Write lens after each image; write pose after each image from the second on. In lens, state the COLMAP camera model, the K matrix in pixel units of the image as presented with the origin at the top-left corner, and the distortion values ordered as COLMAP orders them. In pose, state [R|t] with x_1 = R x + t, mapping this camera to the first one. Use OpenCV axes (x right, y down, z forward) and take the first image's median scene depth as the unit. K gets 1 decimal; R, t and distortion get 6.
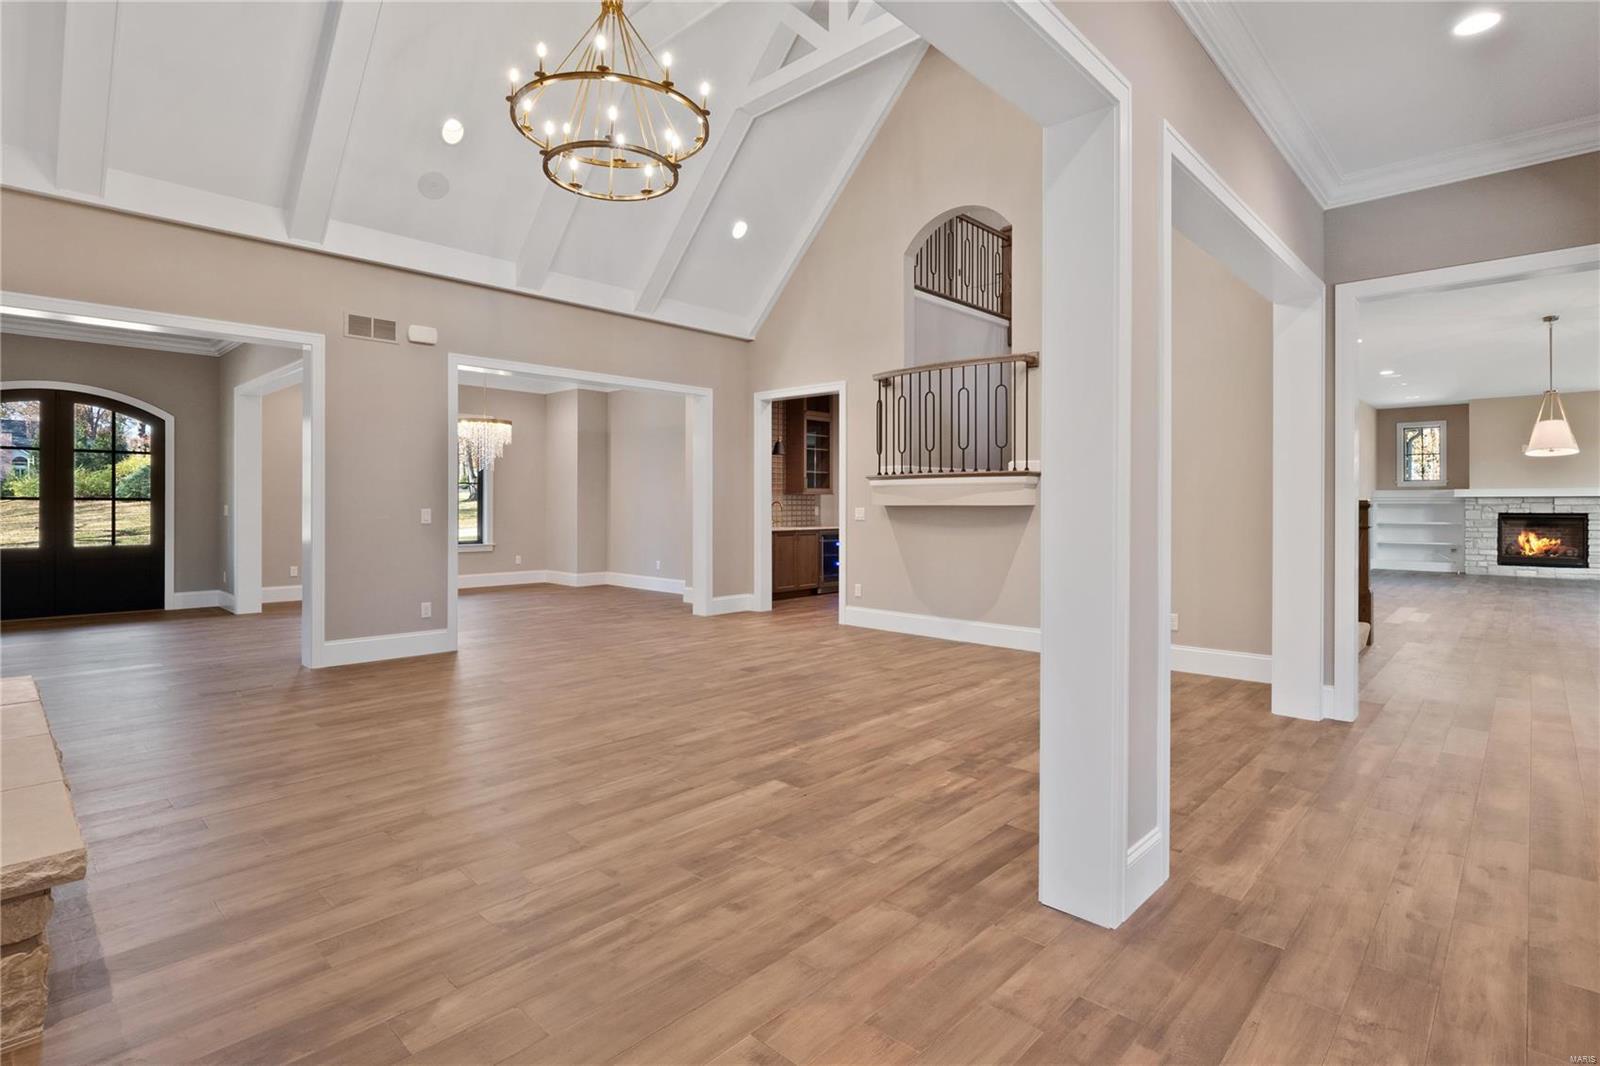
lens RADIAL K [[783.7, 0, 799.4], [0, 783.7, 504.6], [0, 0, 1]] dist [-0.007749, -0.001315]
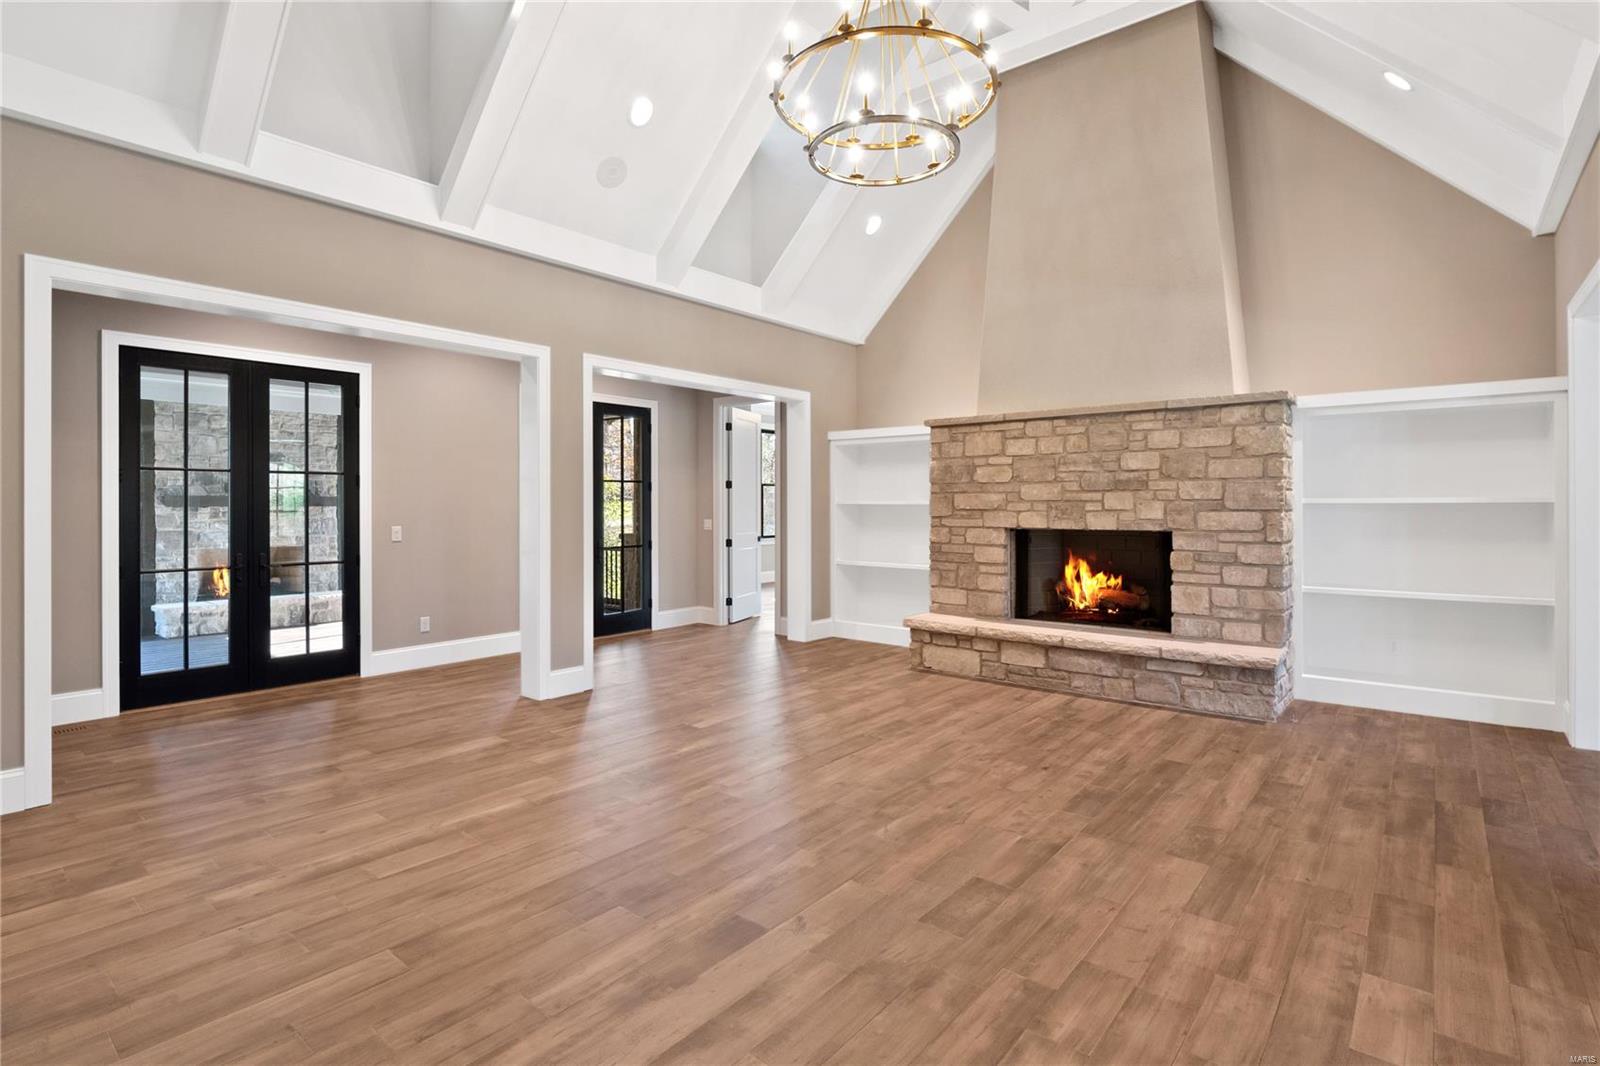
lens RADIAL K [[771.4, 0, 803.2], [0, 771.4, 503.8], [0, 0, 1]] dist [-0.006522, -0.001907]
pose [[-0.997362, 0.000188, -0.072582, -0.098923], [0.000115, 0.999999, 0.001005, -0.037444], [0.072582, 0.000994, -0.997362, 2.084262]]
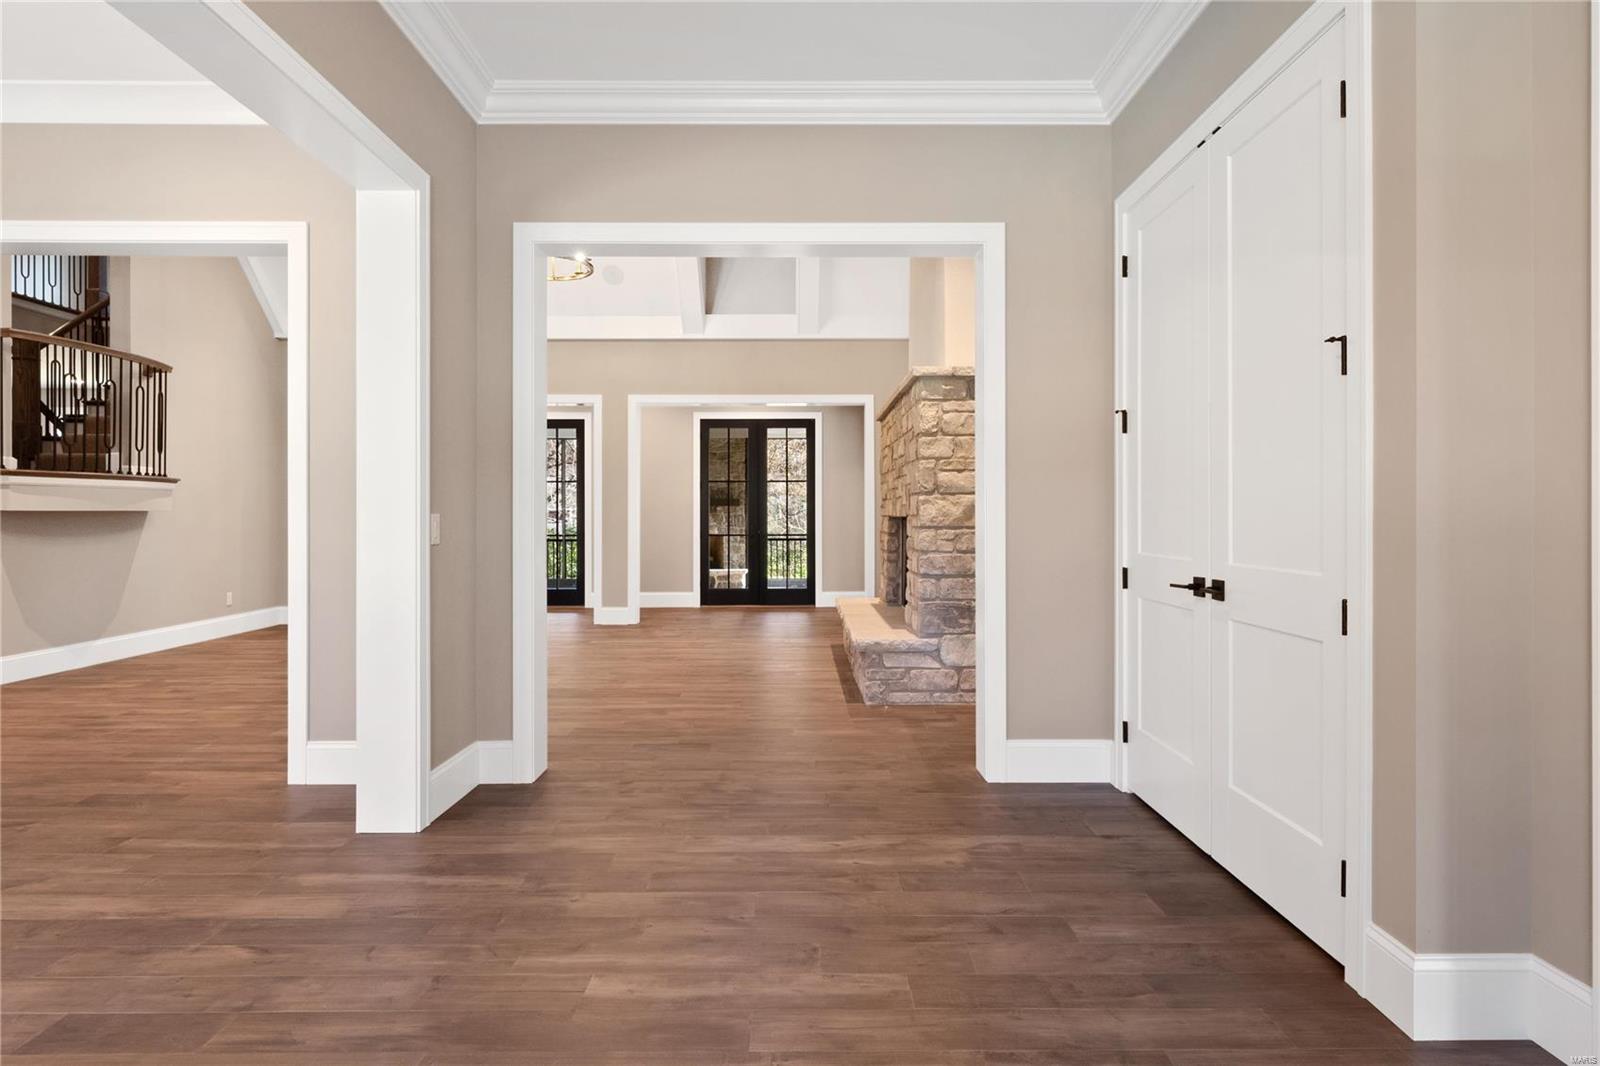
lens RADIAL K [[887.9, 0, 801.6], [0, 887.9, 512.8], [0, 0, 1]] dist [-0.000356, 0.000809]
pose [[-0.693428, 0.000178, 0.720526, -1.879268], [0.000181, 1.000000, -0.000072, 0.006580], [-0.720526, 0.000080, -0.693428, 1.970584]]
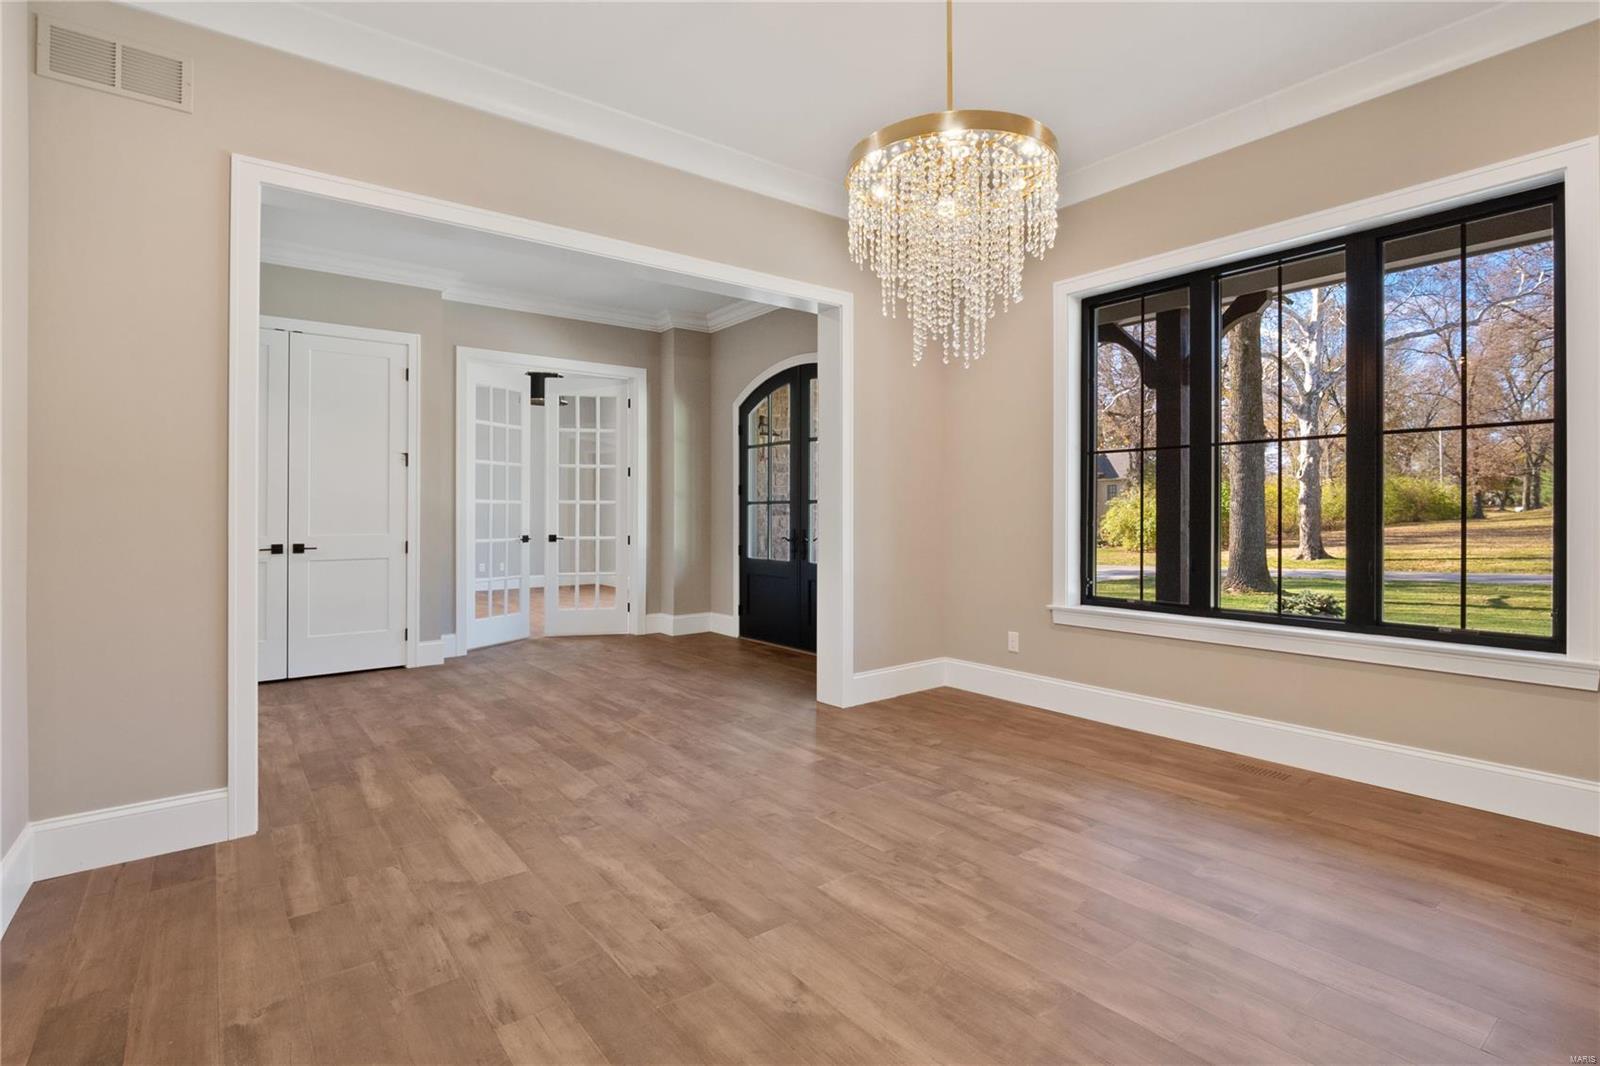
lens RADIAL K [[771.4, 0, 803.2], [0, 771.4, 503.8], [0, 0, 1]] dist [-0.006522, -0.001907]
pose [[-0.150080, -0.010226, -0.988621, -0.345374], [0.002531, 0.999939, -0.010728, 0.008174], [0.988671, -0.004112, -0.150045, 2.308719]]
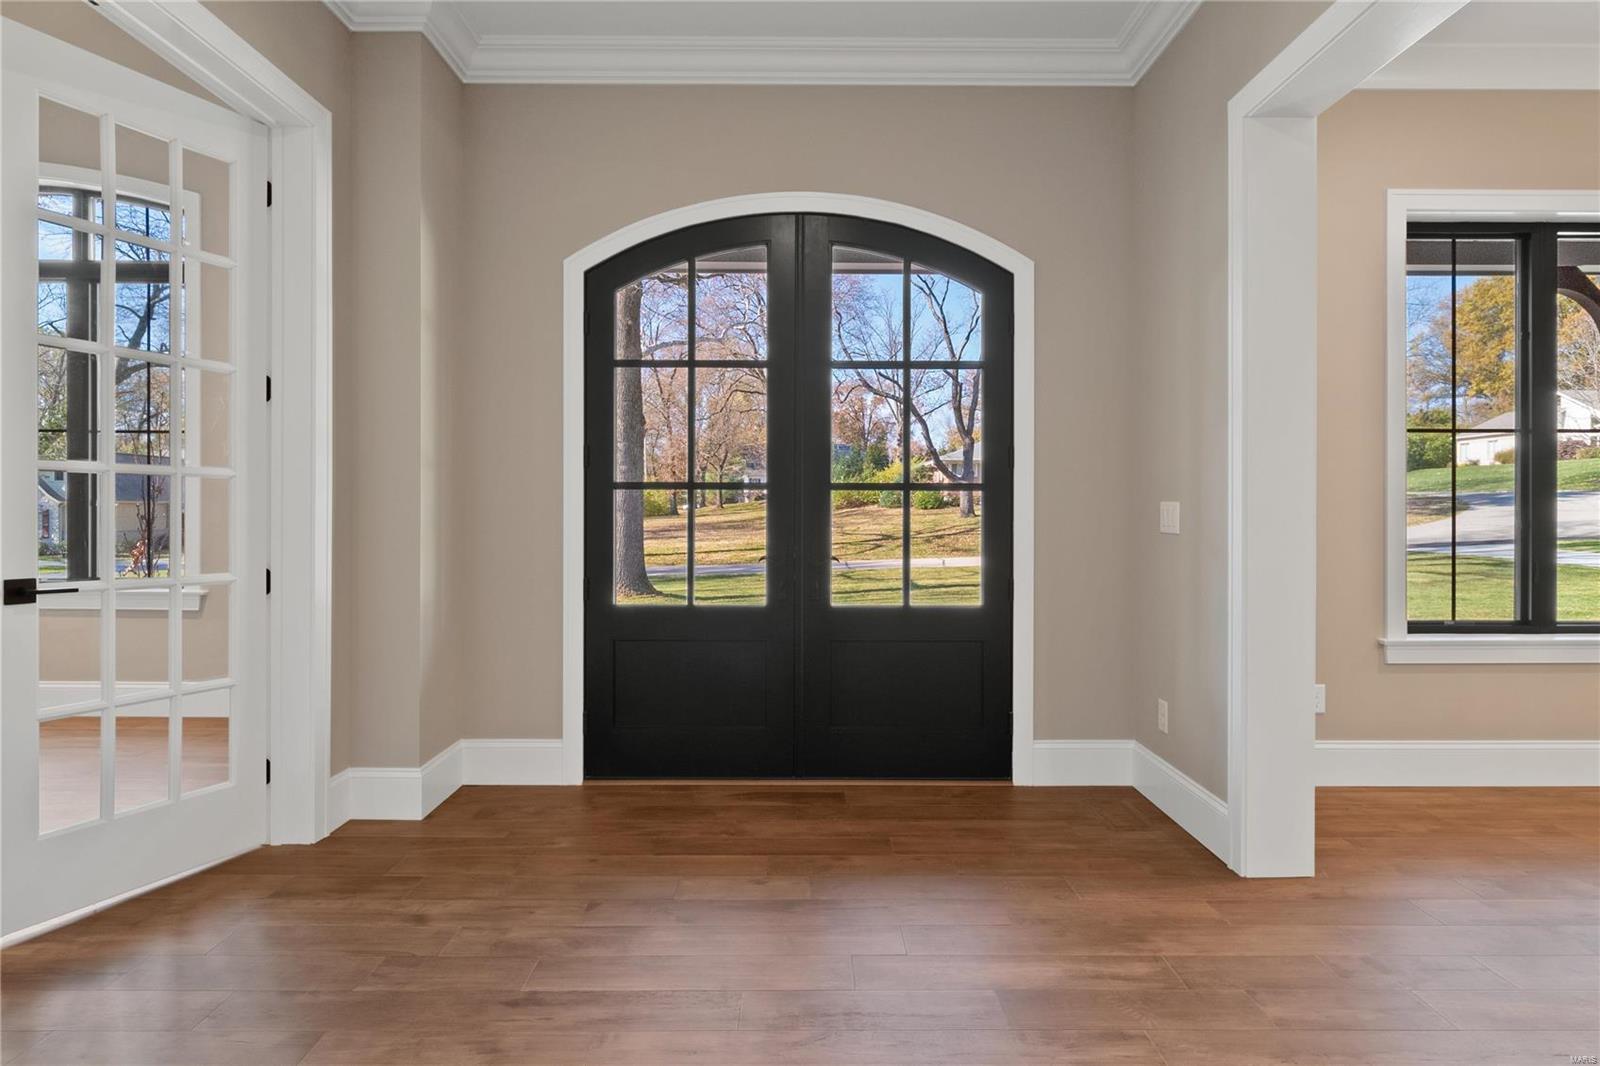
lens RADIAL K [[914.2, 0, 803.3], [0, 914.2, 508.2], [0, 0, 1]] dist [0.002653, 0.000583]
pose [[0.693724, 0.002753, -0.720235, -1.260043], [-0.003129, 0.999995, 0.000808, 0.009897], [0.720234, 0.001693, 0.693729, 1.383389]]
